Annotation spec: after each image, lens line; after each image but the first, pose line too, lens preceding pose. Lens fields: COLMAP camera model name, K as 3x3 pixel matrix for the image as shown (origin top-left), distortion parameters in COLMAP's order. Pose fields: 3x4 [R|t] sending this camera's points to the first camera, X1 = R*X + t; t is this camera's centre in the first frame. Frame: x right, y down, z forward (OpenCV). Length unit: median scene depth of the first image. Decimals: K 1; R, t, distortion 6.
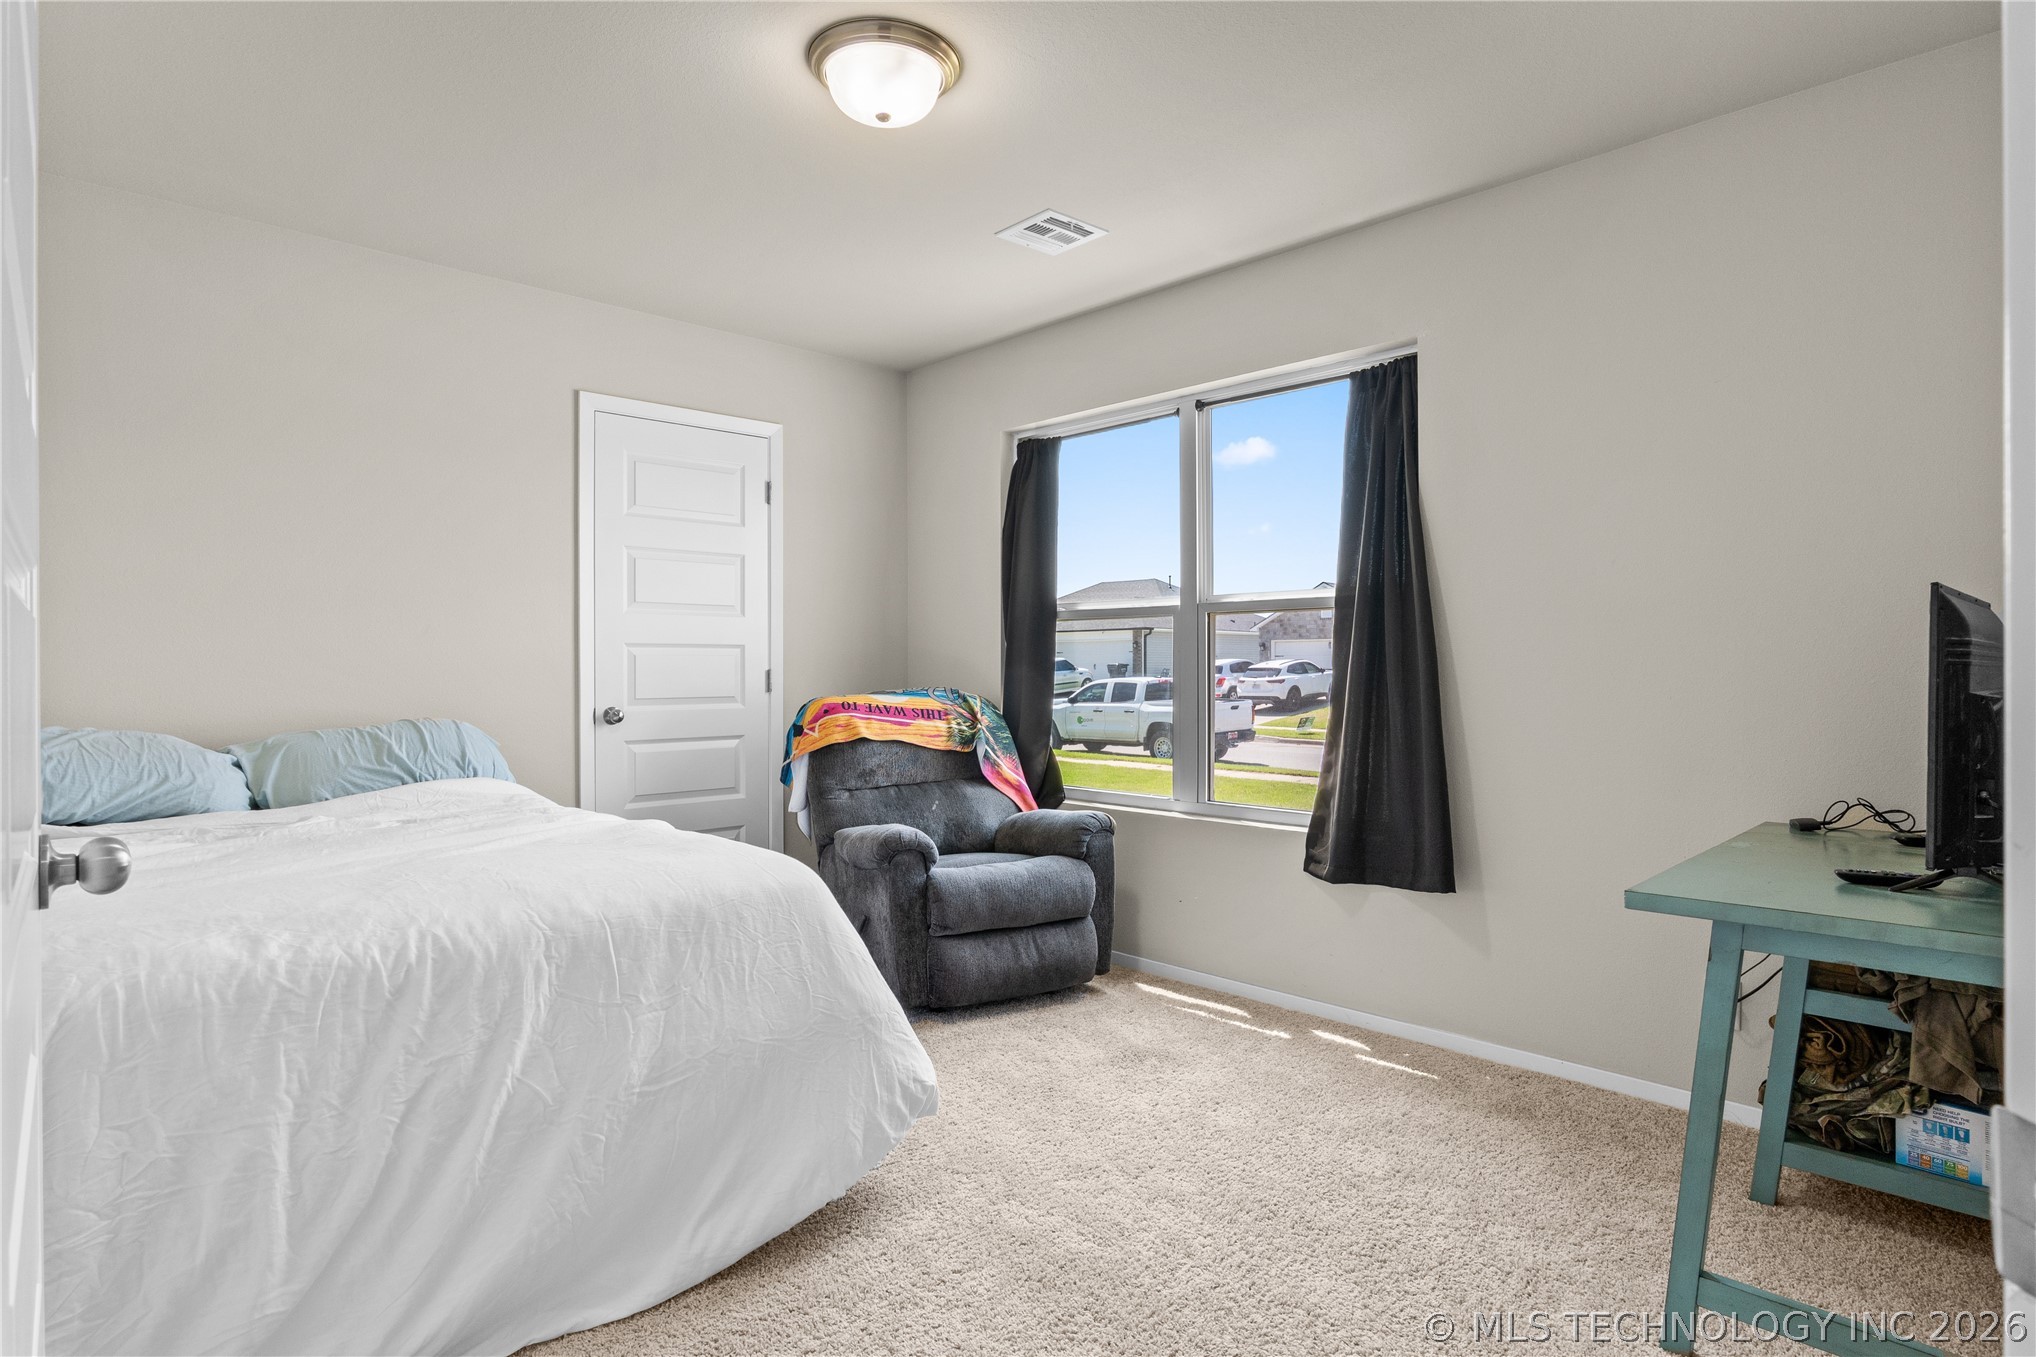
lens RADIAL K [[1090.5, 0, 1023.8], [0, 1090.5, 665.4], [0, 0, 1]] dist [-0.022346, 0.012326]
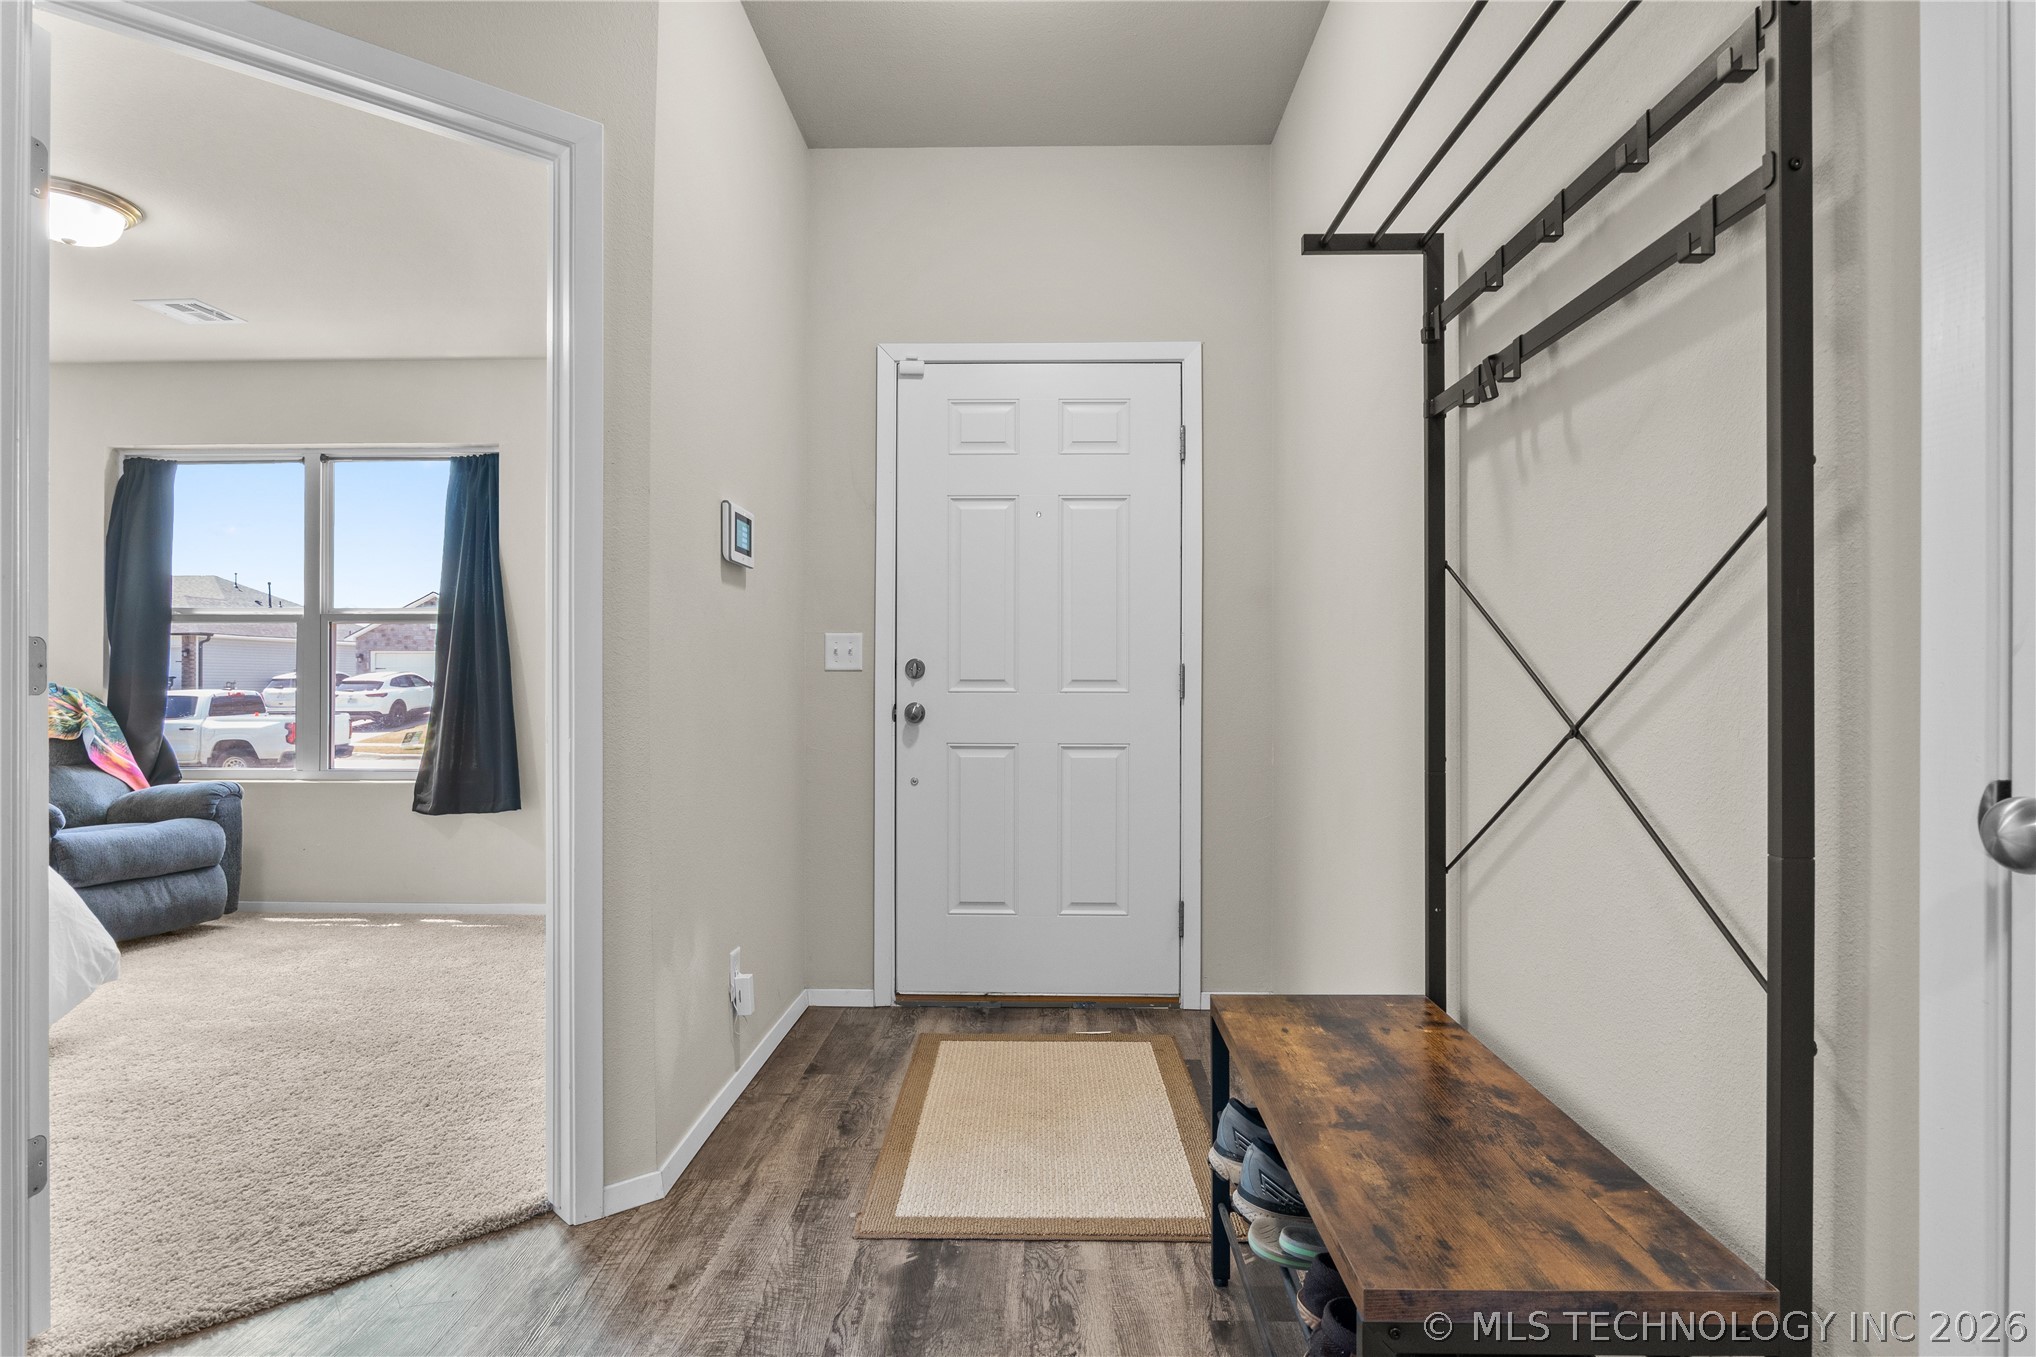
lens RADIAL K [[1090.5, 0, 1030.8], [0, 1090.5, 673.0], [0, 0, 1]] dist [-0.022346, 0.012326]
pose [[0.716399, 0.006780, 0.697657, -0.124295], [-0.001461, 0.999965, -0.008217, 0.020719], [-0.697689, 0.004868, 0.716384, -0.470438]]
